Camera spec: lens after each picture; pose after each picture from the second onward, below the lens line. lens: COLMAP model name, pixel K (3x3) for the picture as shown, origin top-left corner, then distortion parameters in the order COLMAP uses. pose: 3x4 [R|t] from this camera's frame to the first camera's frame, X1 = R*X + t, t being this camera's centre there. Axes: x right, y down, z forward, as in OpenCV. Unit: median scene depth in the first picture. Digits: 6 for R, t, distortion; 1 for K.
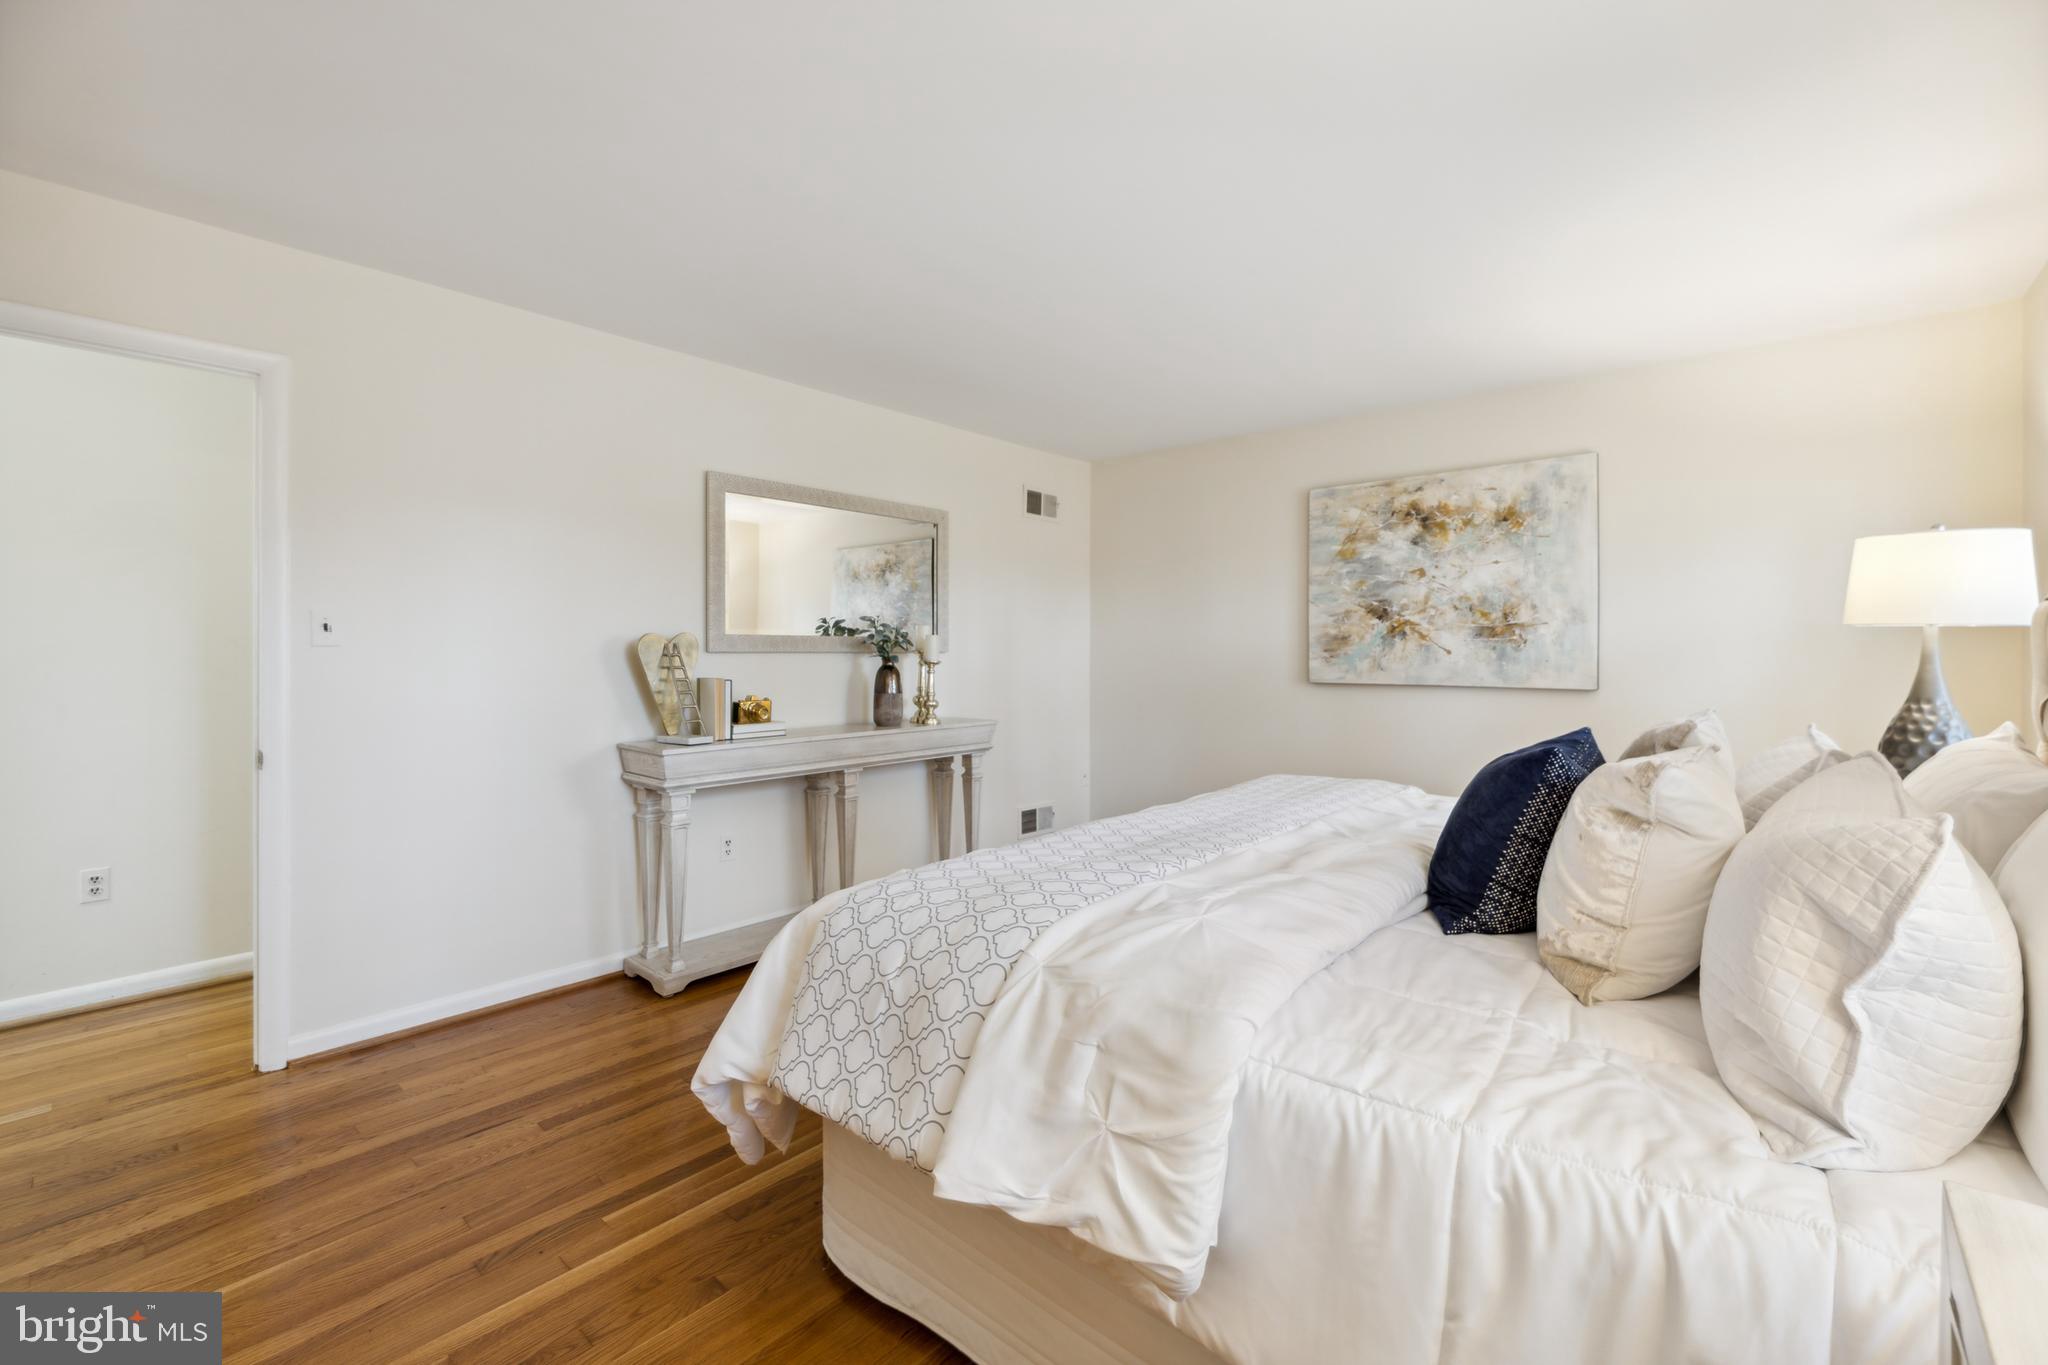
lens RADIAL K [[850.2, 0, 1029.6], [0, 850.2, 670.6], [0, 0, 1]] dist [0.001585, -0.000138]
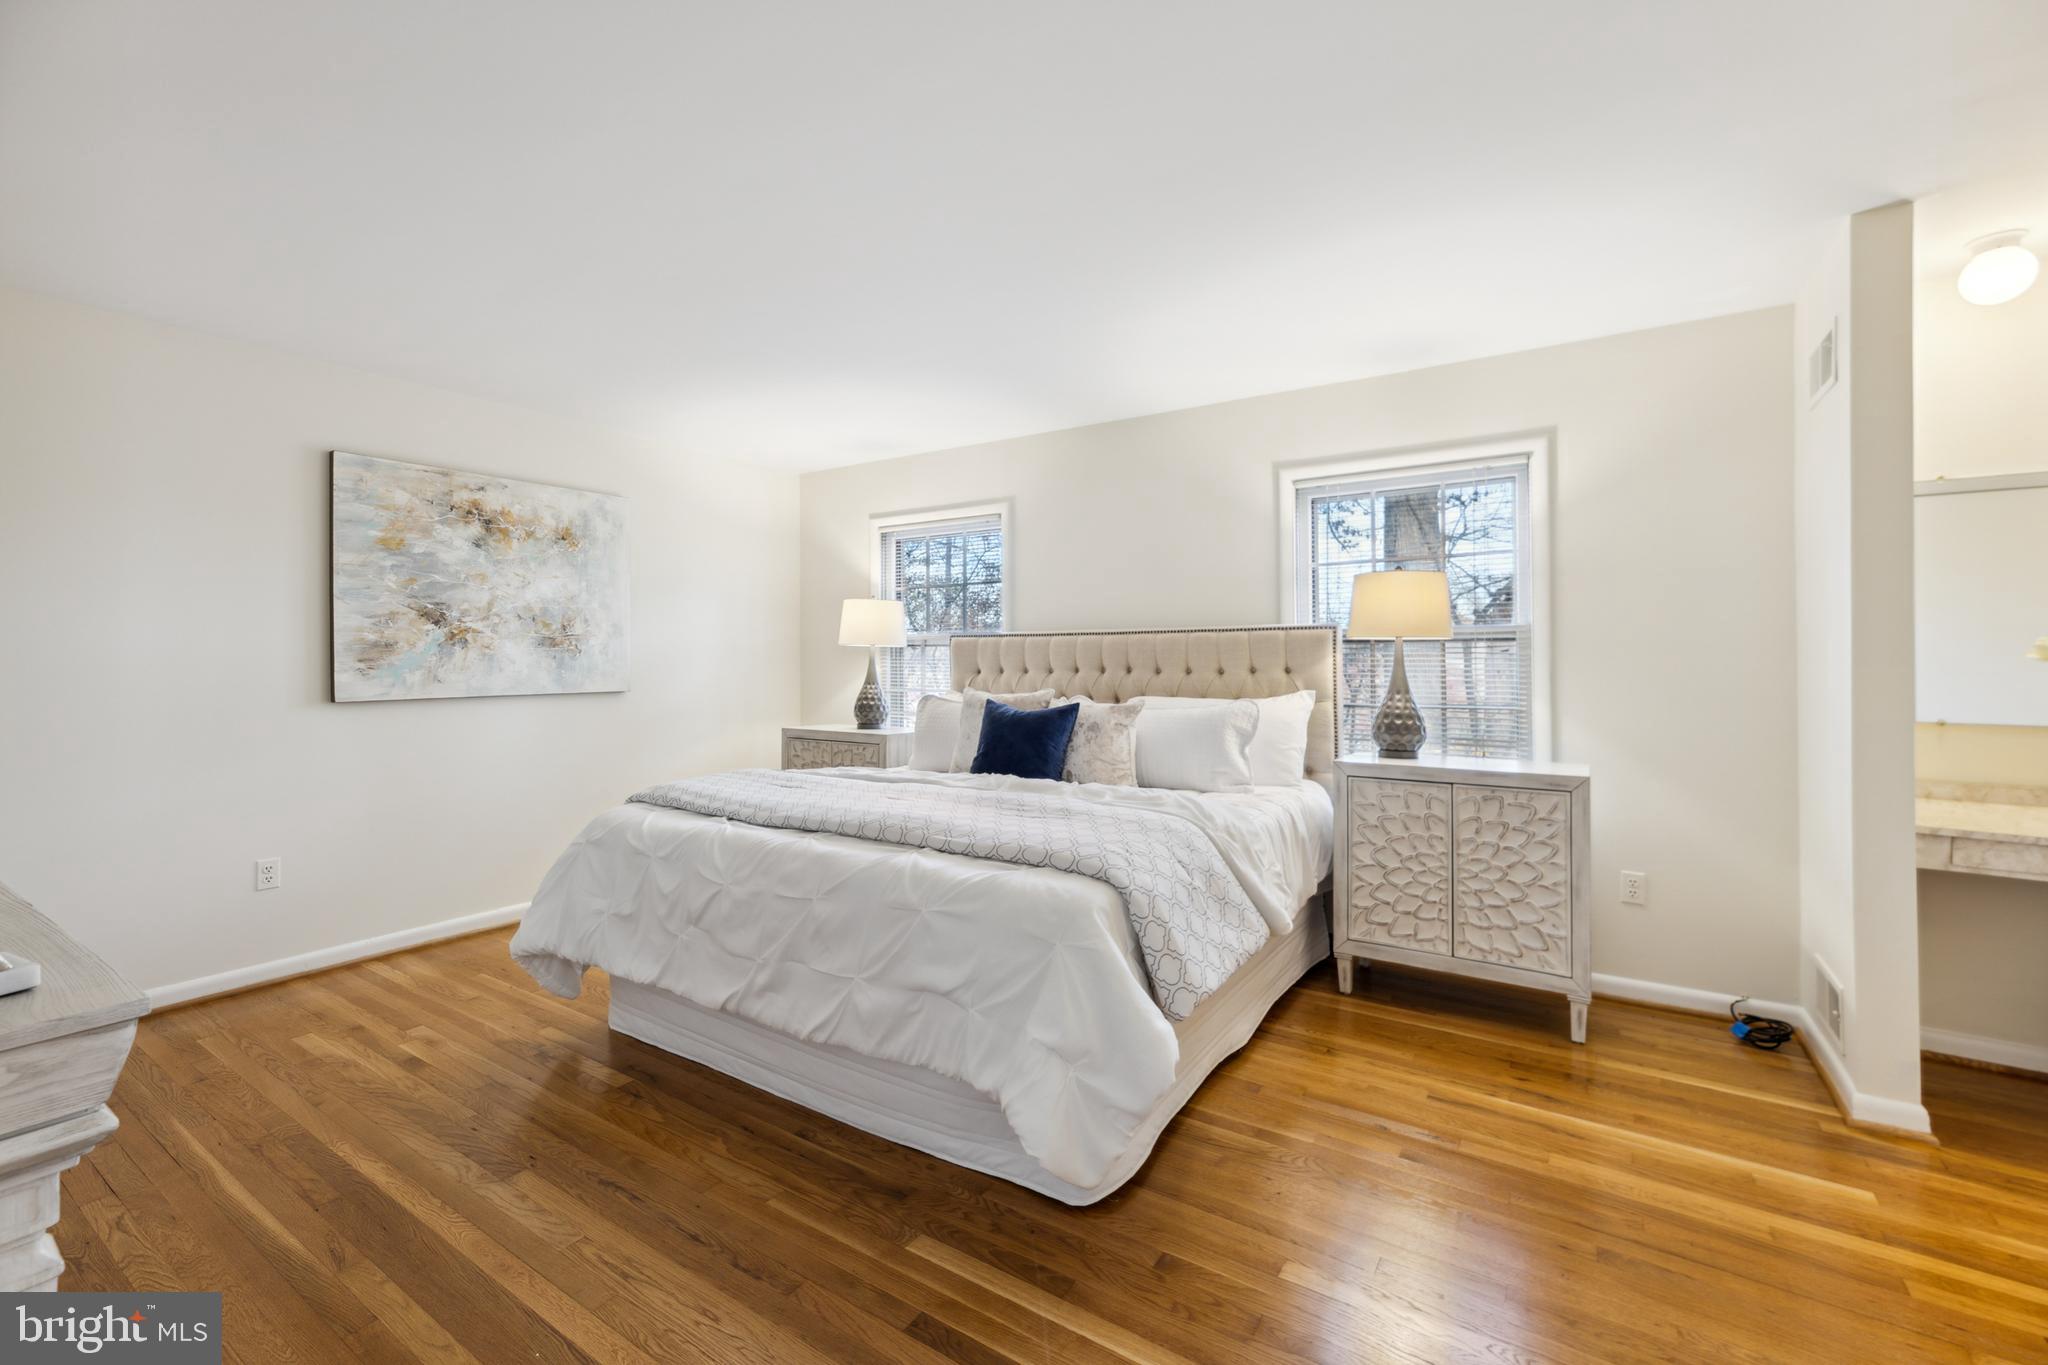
lens RADIAL K [[850.2, 0, 1038.1], [0, 850.2, 675.1], [0, 0, 1]] dist [0.001585, -0.000138]
pose [[-0.152280, -0.023451, 0.988059, -0.576542], [0.025245, 0.999300, 0.027609, -0.017424], [-0.988015, 0.029148, -0.151581, 0.541575]]
